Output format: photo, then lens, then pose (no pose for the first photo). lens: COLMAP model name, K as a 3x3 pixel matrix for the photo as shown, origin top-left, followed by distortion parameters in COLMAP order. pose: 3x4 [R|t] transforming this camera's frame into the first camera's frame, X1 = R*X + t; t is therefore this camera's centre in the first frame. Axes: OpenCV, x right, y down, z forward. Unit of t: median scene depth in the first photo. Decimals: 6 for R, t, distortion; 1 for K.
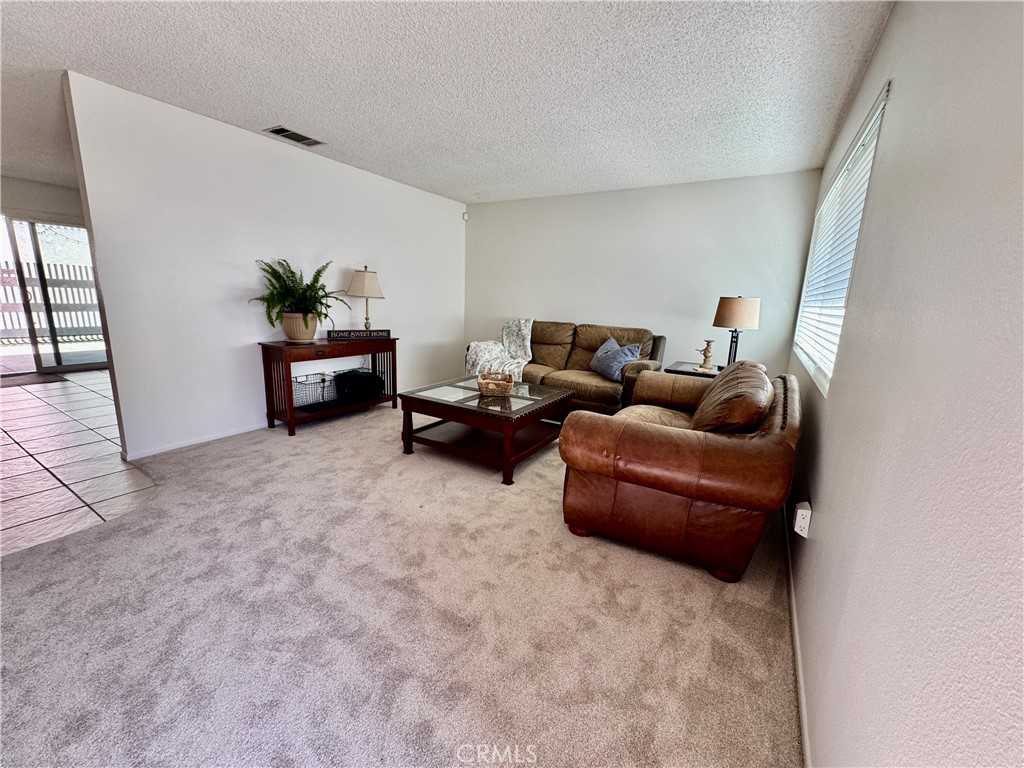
lens RADIAL K [[409.8, 0, 512.0], [0, 409.8, 384.0], [0, 0, 1]] dist [-0.002807, -0.000157]
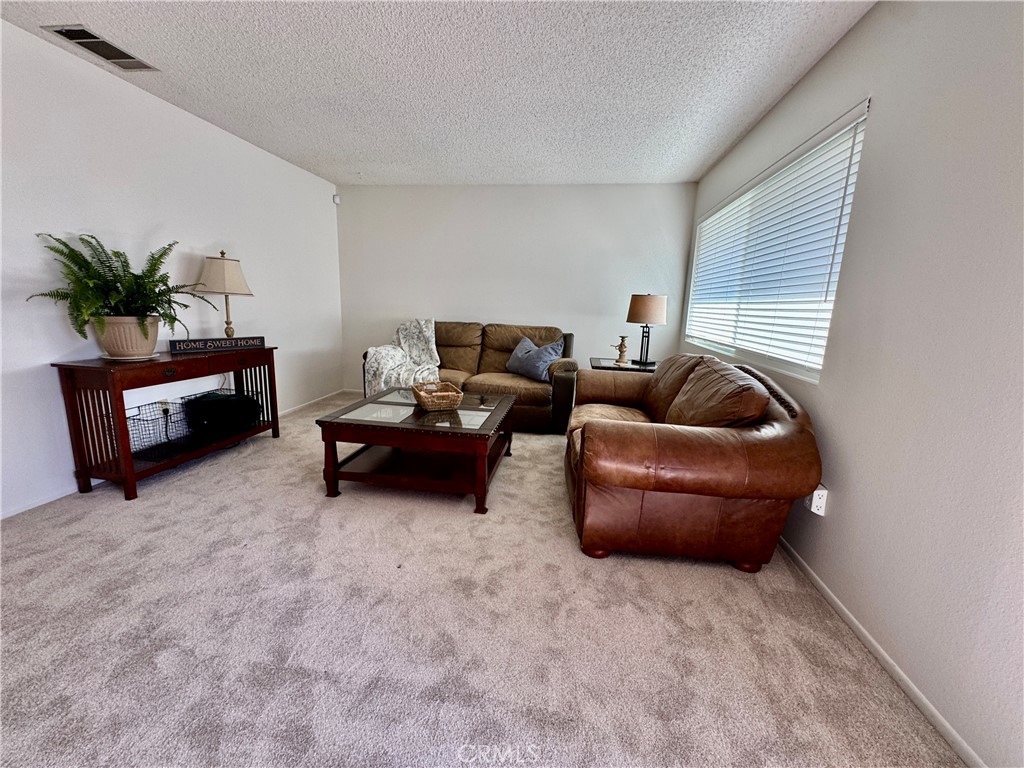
lens RADIAL K [[409.8, 0, 512.0], [0, 409.8, 384.0], [0, 0, 1]] dist [-0.002807, -0.000157]
pose [[0.925003, -0.077341, 0.372006, -0.201517], [0.077756, 0.996875, 0.013910, -0.023280], [-0.371919, 0.016059, 0.928126, 0.148864]]
